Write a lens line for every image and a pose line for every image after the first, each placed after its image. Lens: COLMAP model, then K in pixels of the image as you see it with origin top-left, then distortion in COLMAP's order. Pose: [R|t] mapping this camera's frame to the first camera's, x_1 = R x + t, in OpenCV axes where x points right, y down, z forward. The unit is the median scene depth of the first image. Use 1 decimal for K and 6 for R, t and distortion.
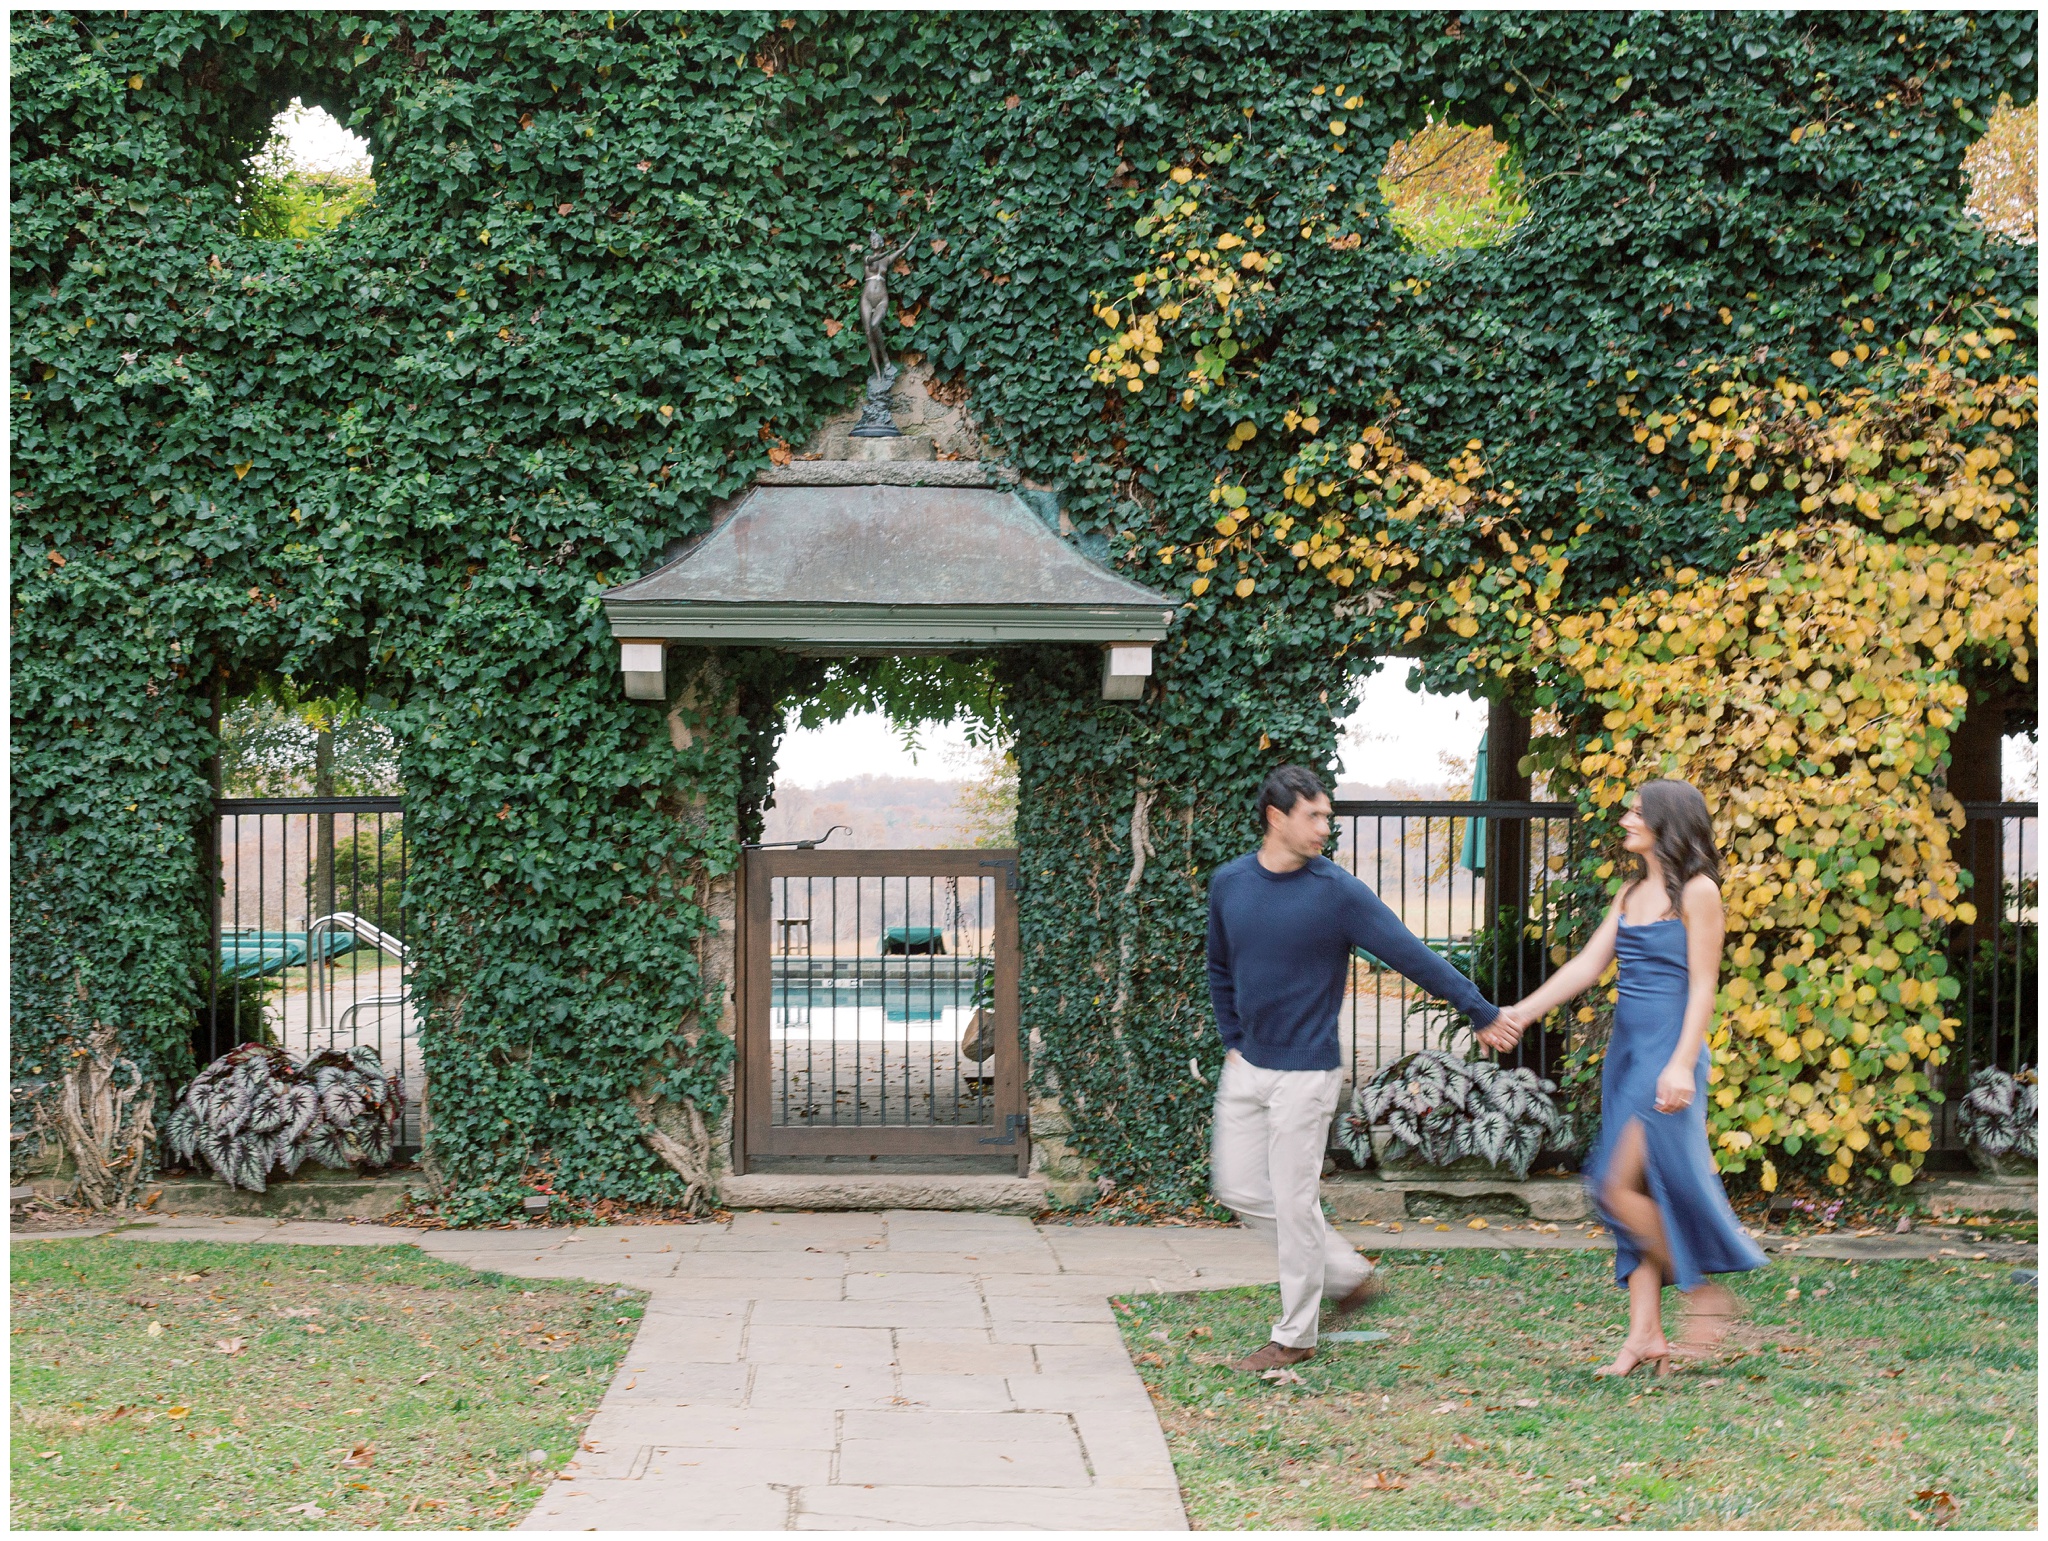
lens RADIAL K [[3471.8, 0, 838.1], [0, 3471.8, 853.1], [0, 0, 1]] dist [0.005062, 0.000000]
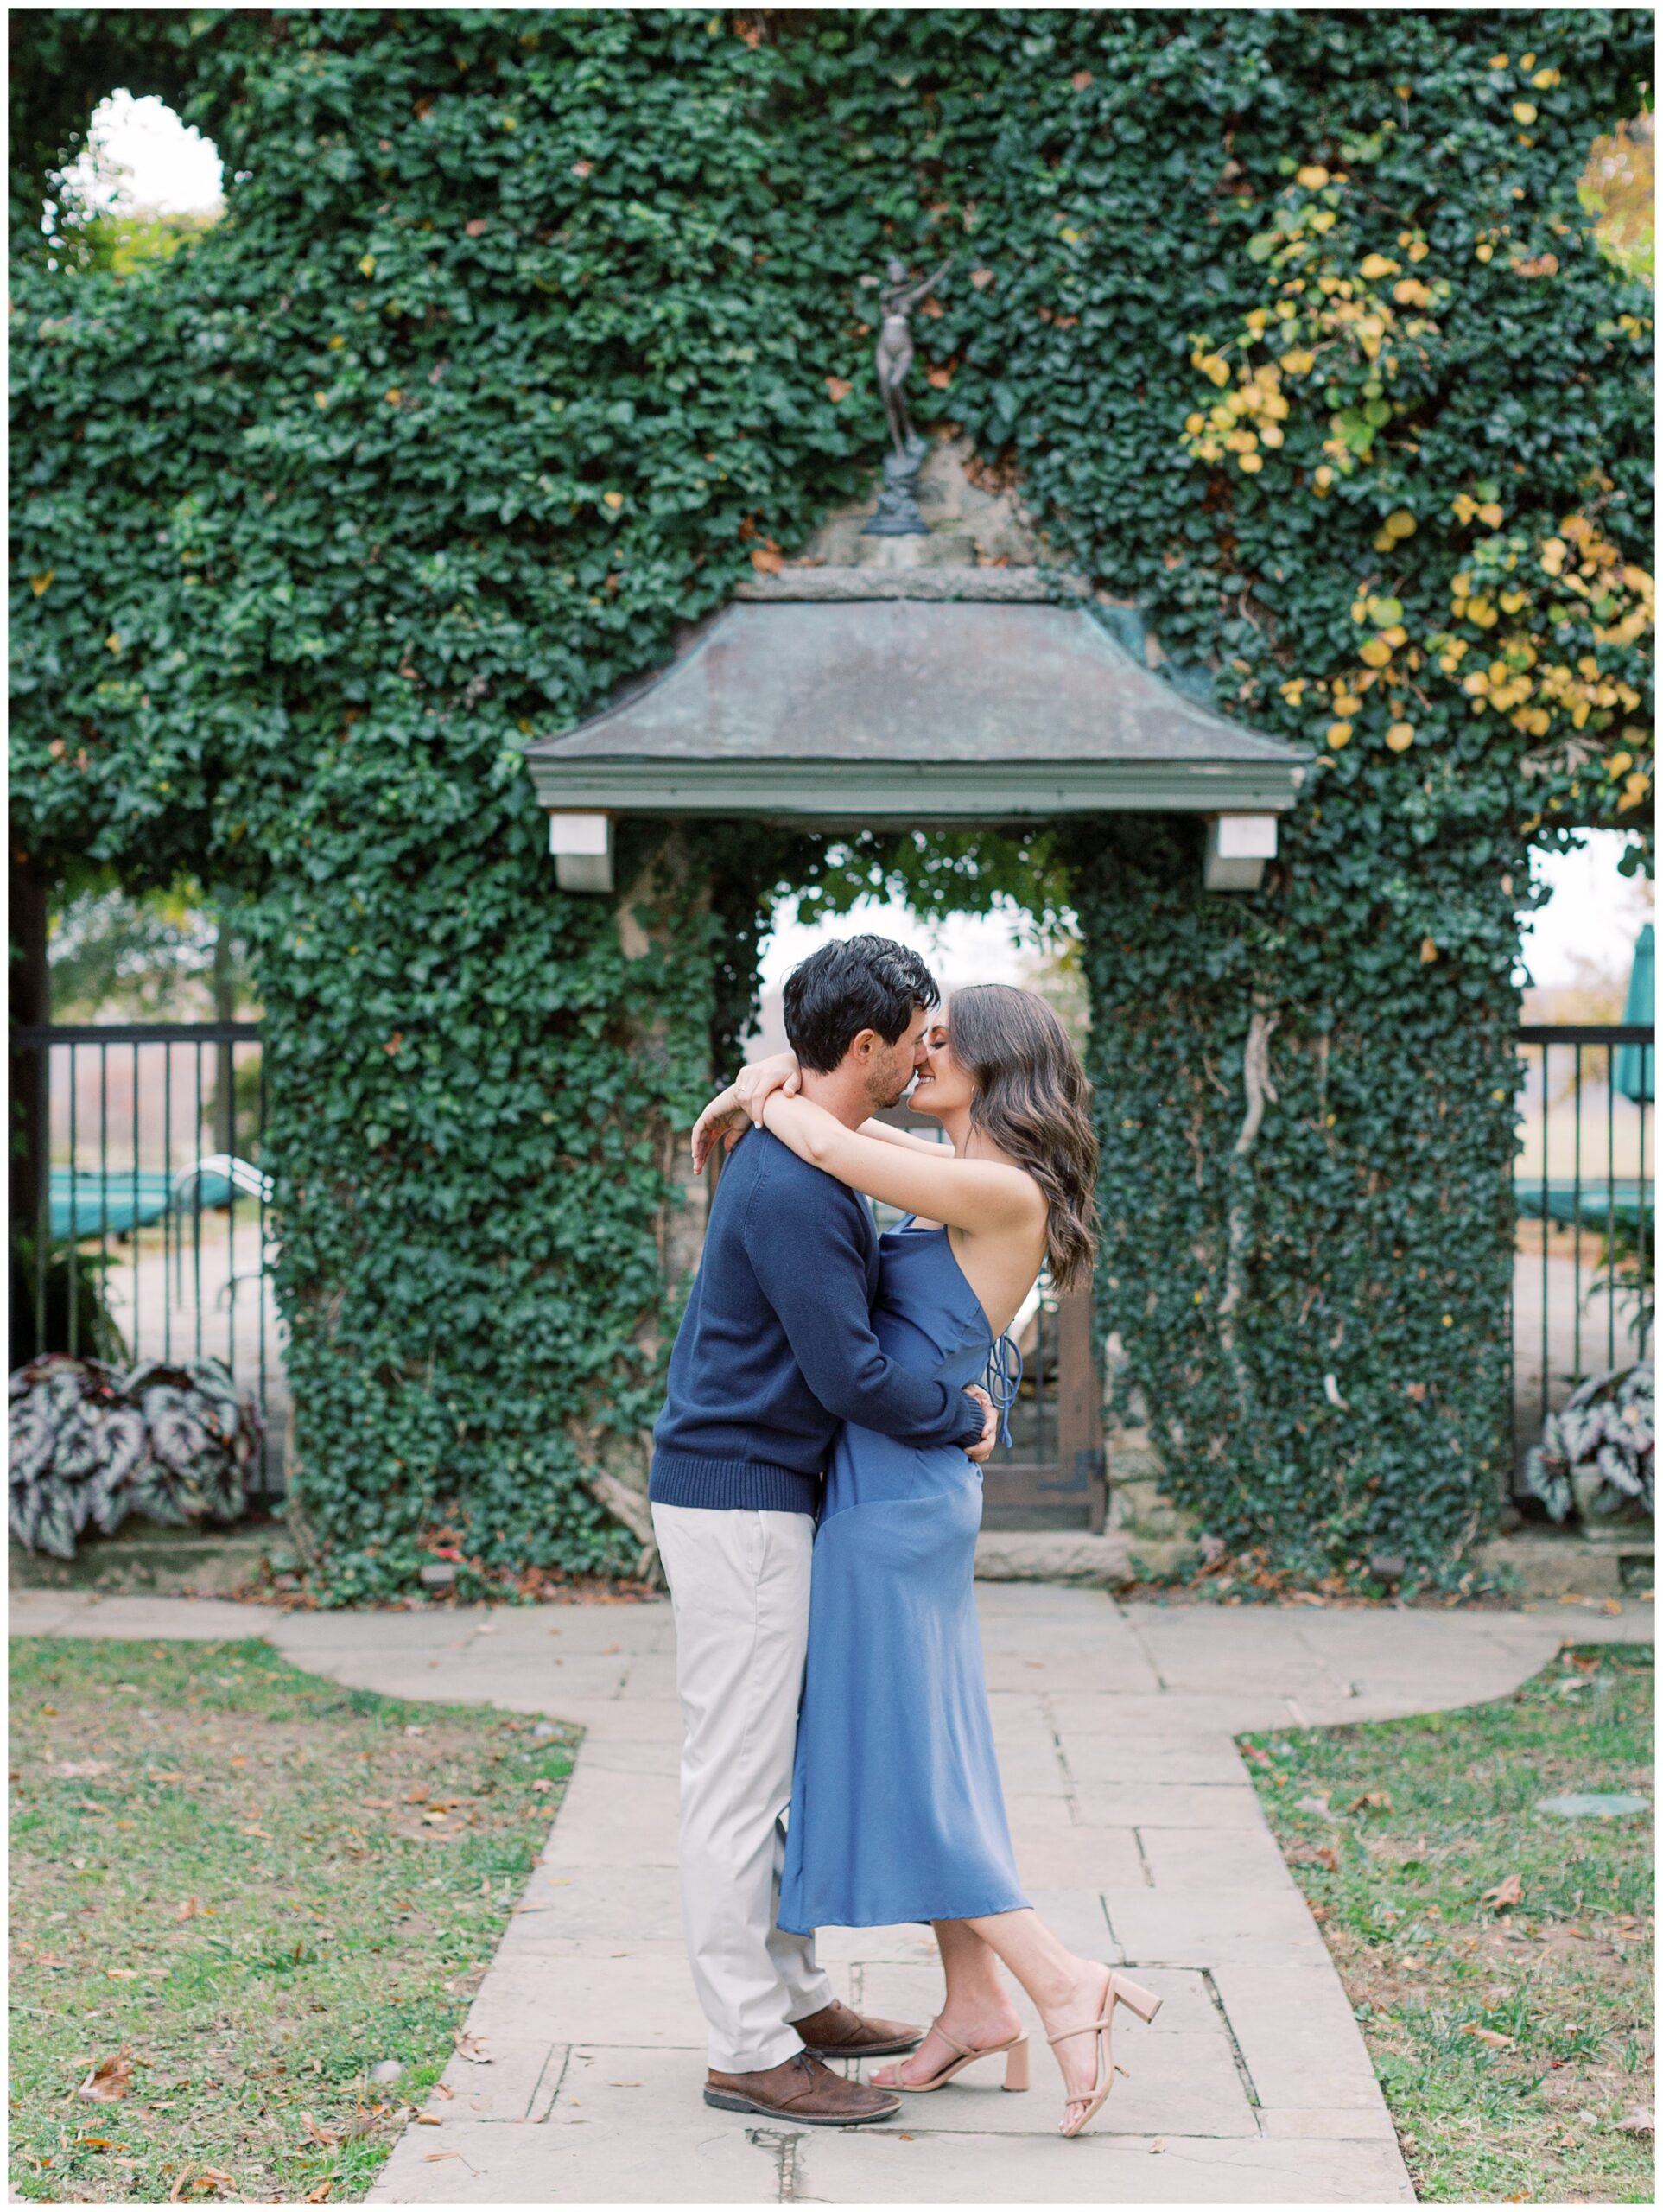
lens RADIAL K [[3749.4, 0, 755.7], [0, 3749.4, 1022.7], [0, 0, 1]] dist [0.005062, 0.000000]
pose [[0.999768, -0.001877, -0.021443, -0.002305], [0.001695, 0.999962, -0.008513, -0.009318], [0.021458, 0.008475, 0.999734, 0.203747]]
